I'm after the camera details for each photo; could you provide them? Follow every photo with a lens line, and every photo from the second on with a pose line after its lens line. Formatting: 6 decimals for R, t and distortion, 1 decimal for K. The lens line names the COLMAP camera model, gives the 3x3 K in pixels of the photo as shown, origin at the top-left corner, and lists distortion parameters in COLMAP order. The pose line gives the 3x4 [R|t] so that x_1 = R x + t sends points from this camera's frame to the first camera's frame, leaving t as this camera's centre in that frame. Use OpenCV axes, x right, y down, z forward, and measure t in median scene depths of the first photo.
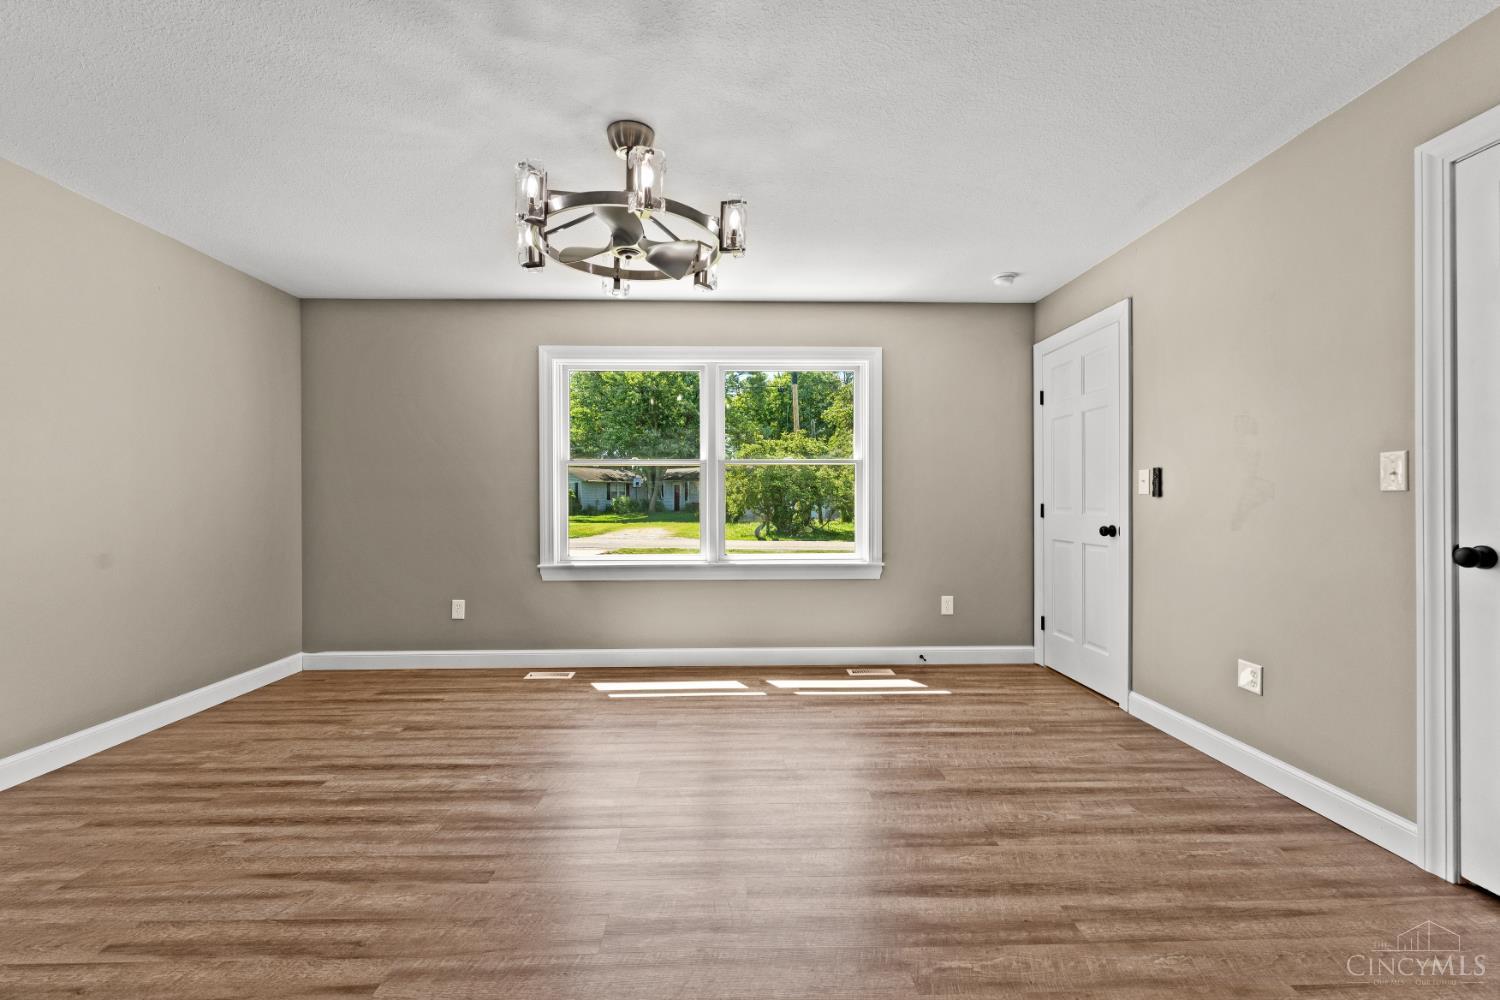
lens RADIAL K [[641.8, 0, 749.4], [0, 641.8, 499.6], [0, 0, 1]] dist [-0.001653, -0.000115]
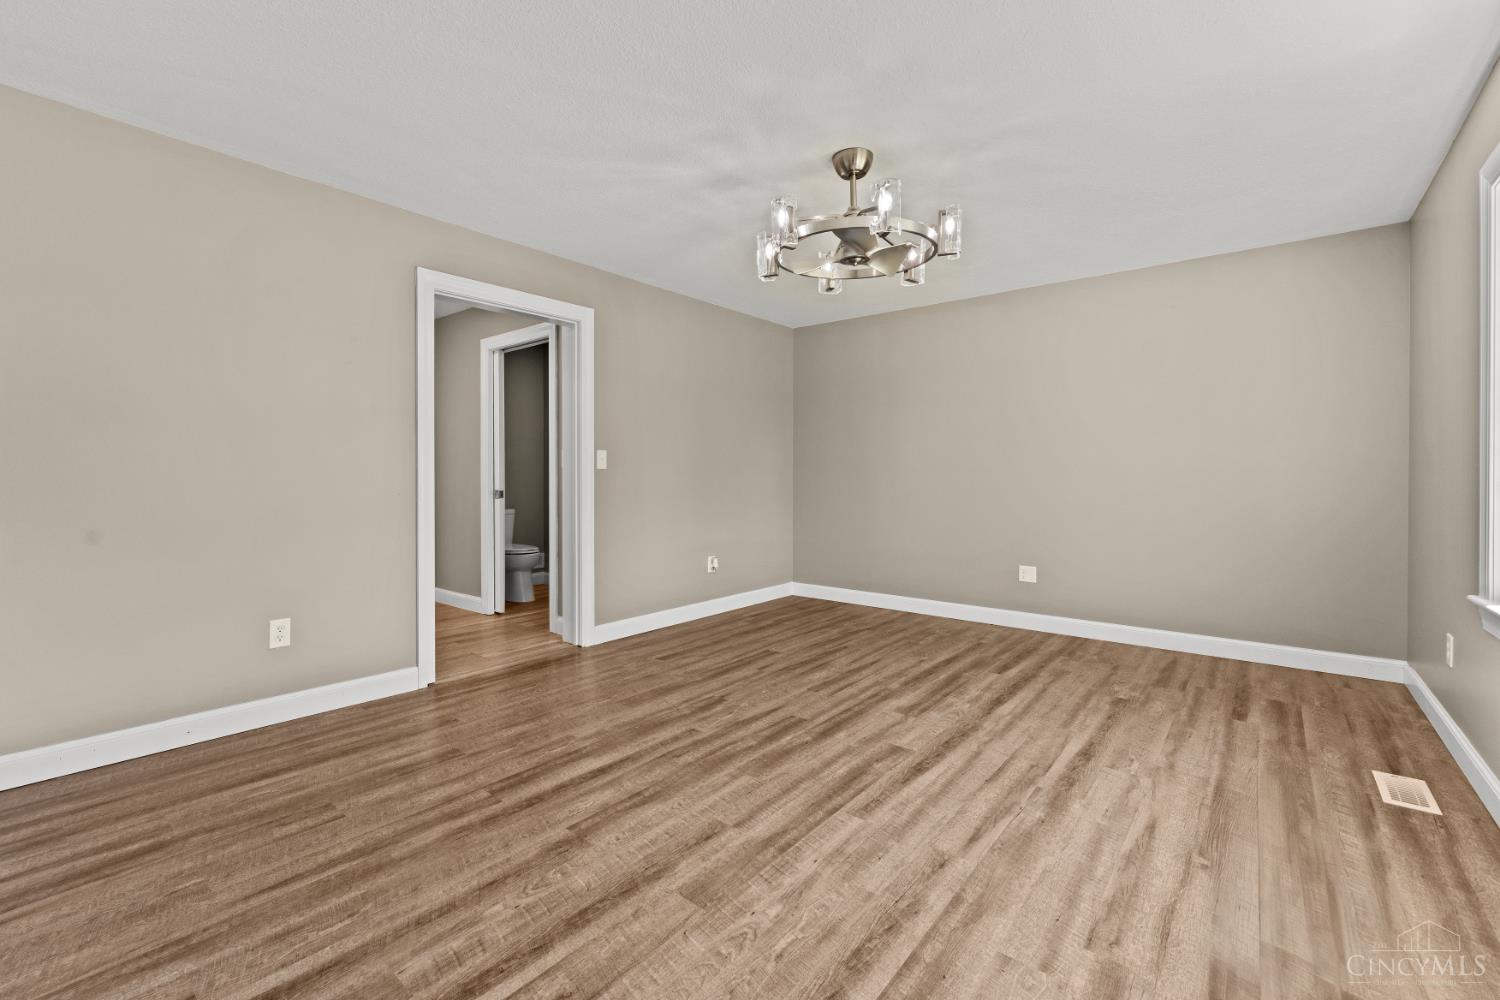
lens RADIAL K [[638.8, 0, 752.1], [0, 638.8, 479.9], [0, 0, 1]] dist [-0.000266, -0.000294]
pose [[-0.651948, 0.005549, -0.758243, 0.902451], [0.001426, 0.999980, 0.006092, 0.001608], [0.758262, 0.002890, -0.651944, 1.774325]]
